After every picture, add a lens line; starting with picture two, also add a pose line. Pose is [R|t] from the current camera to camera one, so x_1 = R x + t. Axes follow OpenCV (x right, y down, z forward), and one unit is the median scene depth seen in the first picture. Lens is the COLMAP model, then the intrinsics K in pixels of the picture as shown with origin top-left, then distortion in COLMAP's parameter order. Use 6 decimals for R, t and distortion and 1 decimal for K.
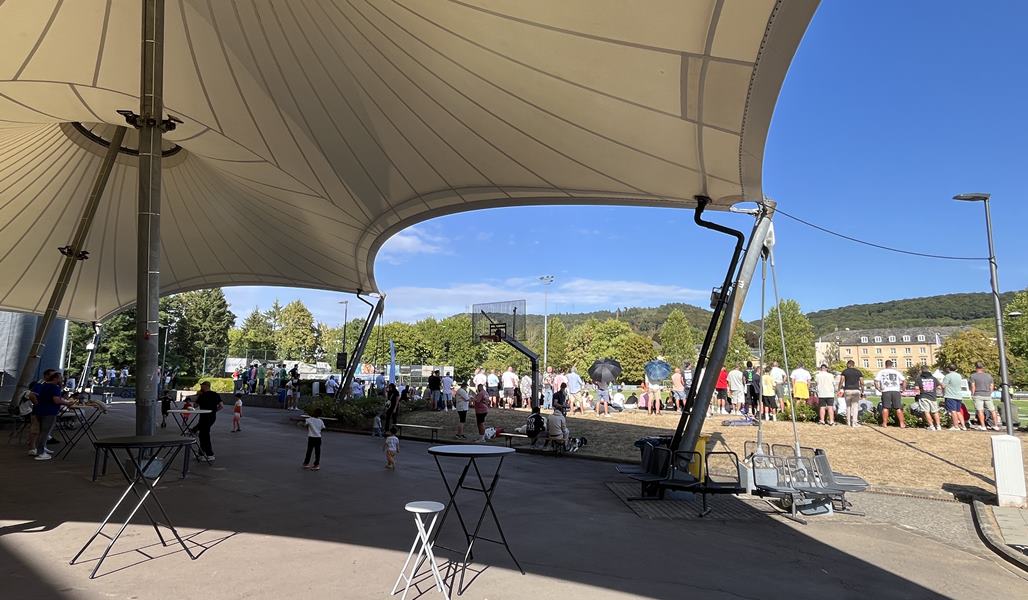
lens RADIAL K [[556.2, 0, 514.0], [0, 556.2, 300.0], [0, 0, 1]] dist [0.000090, 0.000300]
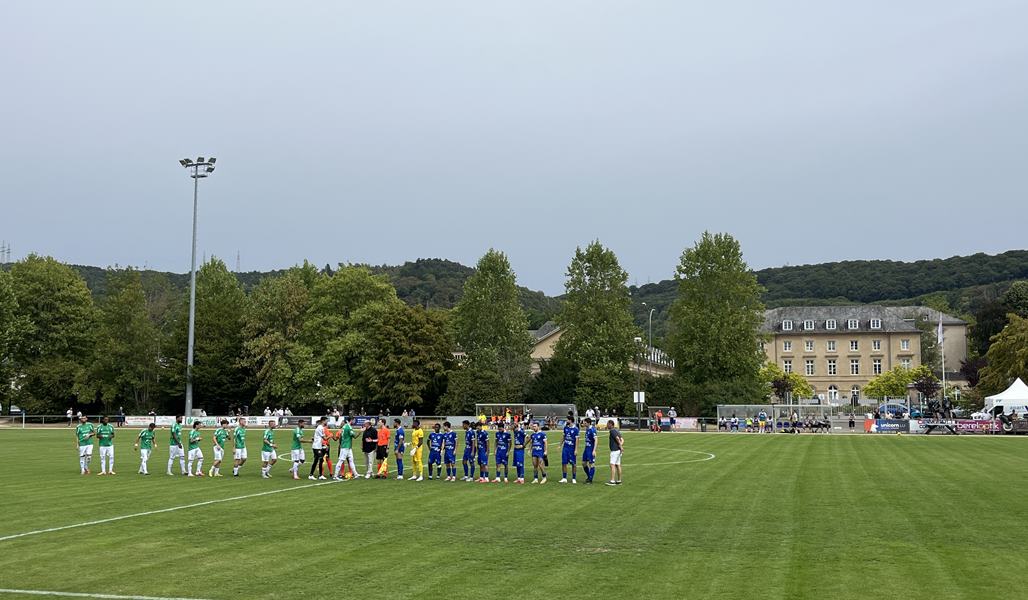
lens RADIAL K [[1030.2, 0, 515.0], [0, 1030.2, 309.1], [0, 0, 1]] dist [0.093032, -0.196139]
pose [[0.932497, 0.021540, 0.360535, 0.001471], [-0.041663, 0.997972, 0.048134, 0.023815], [-0.358767, -0.059905, 0.931503, 0.190303]]
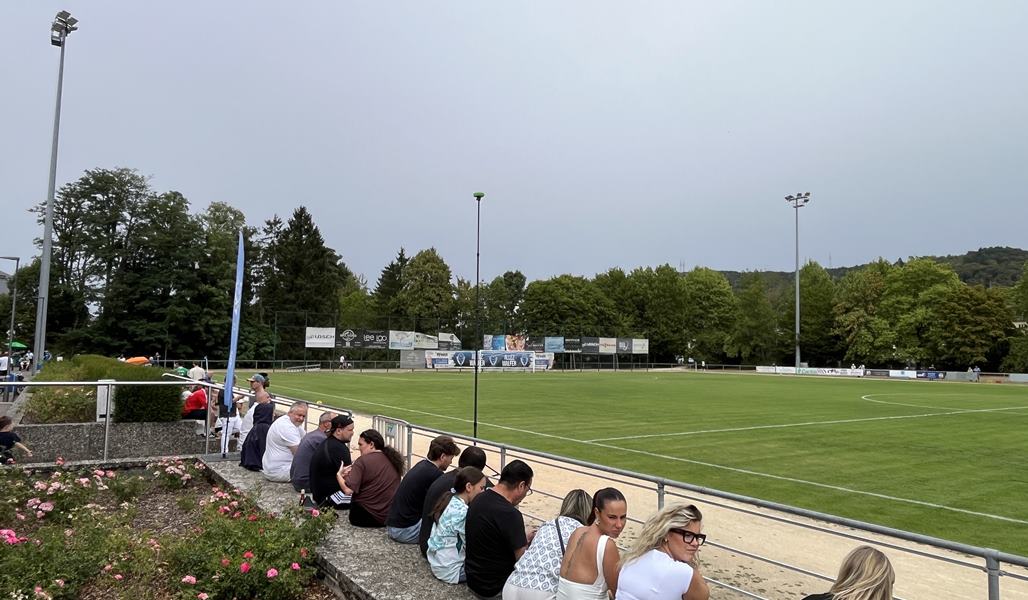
lens RADIAL K [[681.3, 0, 520.4], [0, 681.3, 301.7], [0, 0, 1]] dist [0.001497, -0.000982]
pose [[0.948879, -0.019013, -0.315068, 0.002235], [0.038708, 0.997659, 0.056371, 0.023099], [0.313258, -0.065685, 0.947394, 0.183459]]
